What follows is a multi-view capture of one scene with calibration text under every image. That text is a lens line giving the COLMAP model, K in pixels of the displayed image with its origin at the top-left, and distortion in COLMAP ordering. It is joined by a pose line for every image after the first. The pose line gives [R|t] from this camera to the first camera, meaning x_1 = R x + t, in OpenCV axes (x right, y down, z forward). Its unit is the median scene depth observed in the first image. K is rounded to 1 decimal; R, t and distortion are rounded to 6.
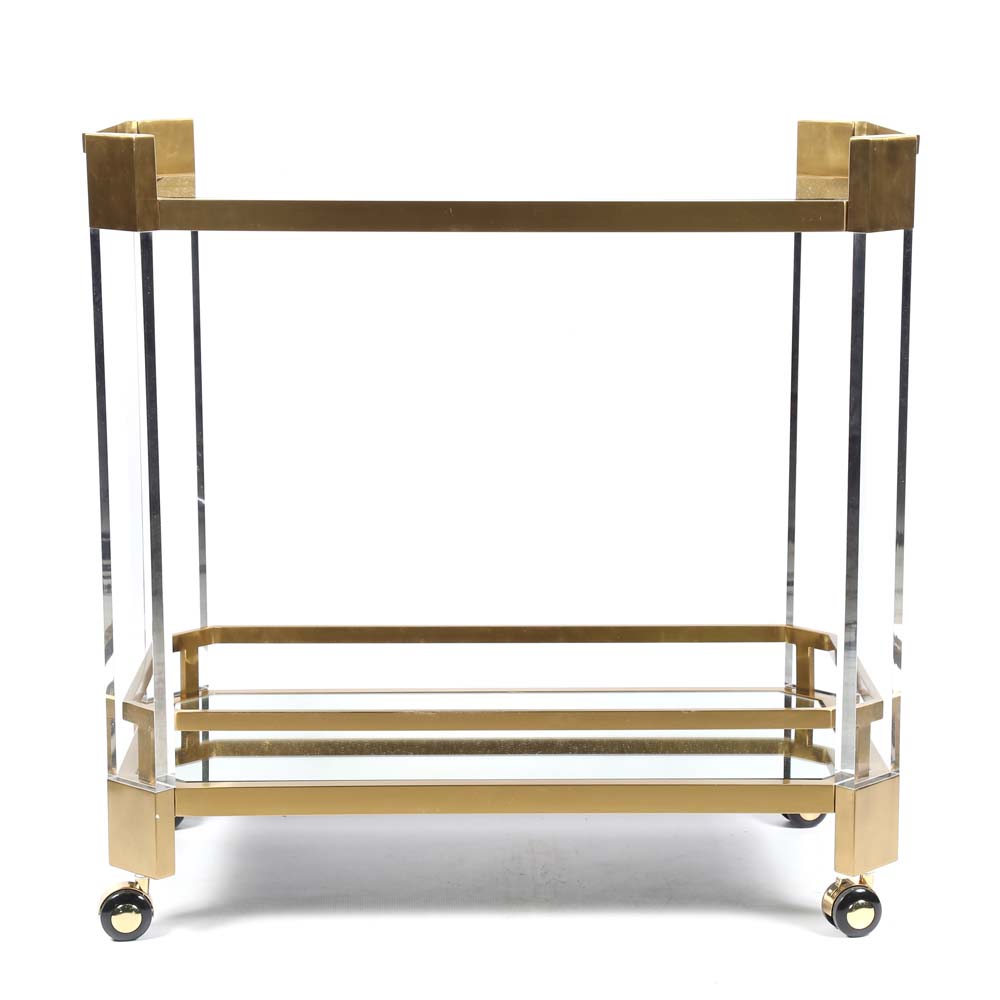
lens RADIAL K [[2867.6, 0, 523.5], [0, 2867.6, 521.8], [0, 0, 1]] dist [0.382171, 0.000000]
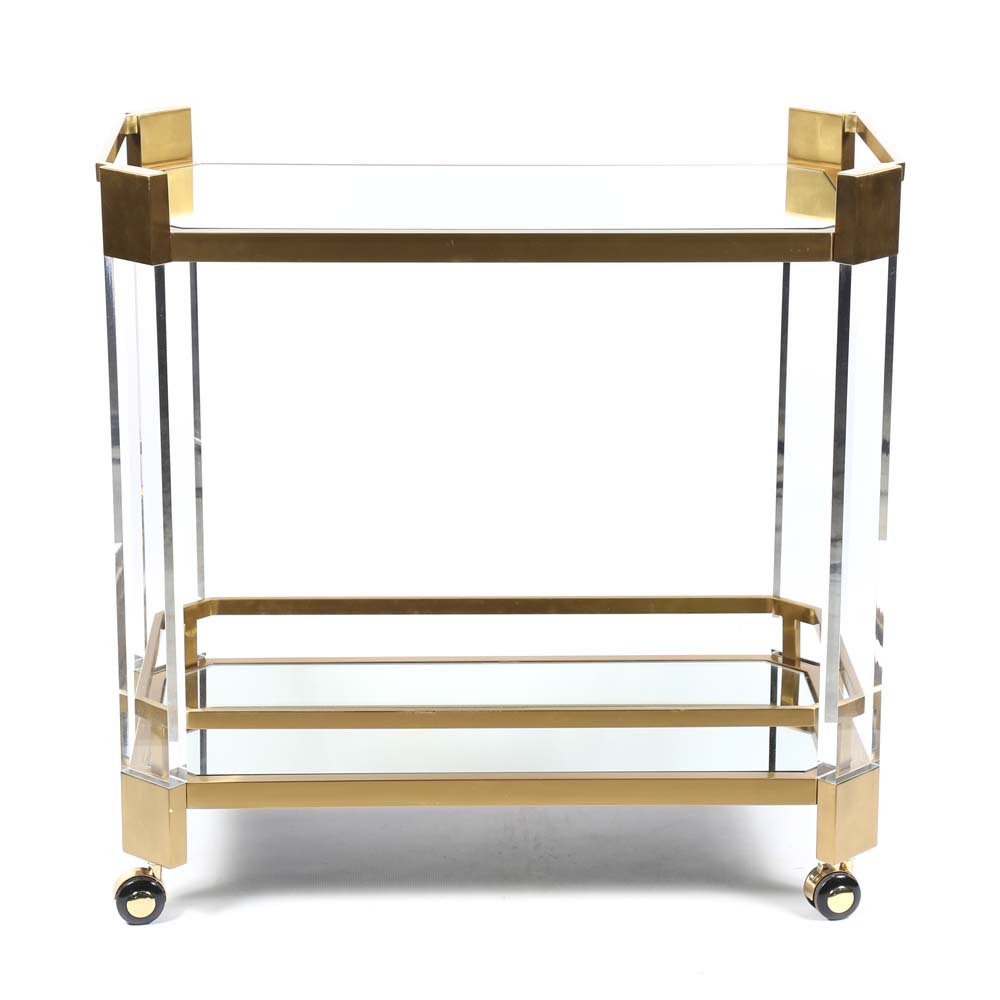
lens RADIAL K [[3414.0, 0, 499.4], [0, 3414.0, 497.5], [0, 0, 1]] dist [0.449761, 0.000000]
pose [[0.999959, 0.000752, 0.009054, -0.018347], [-0.001638, 0.995162, 0.098233, -0.130387], [-0.008937, -0.098244, 0.995122, -0.223493]]
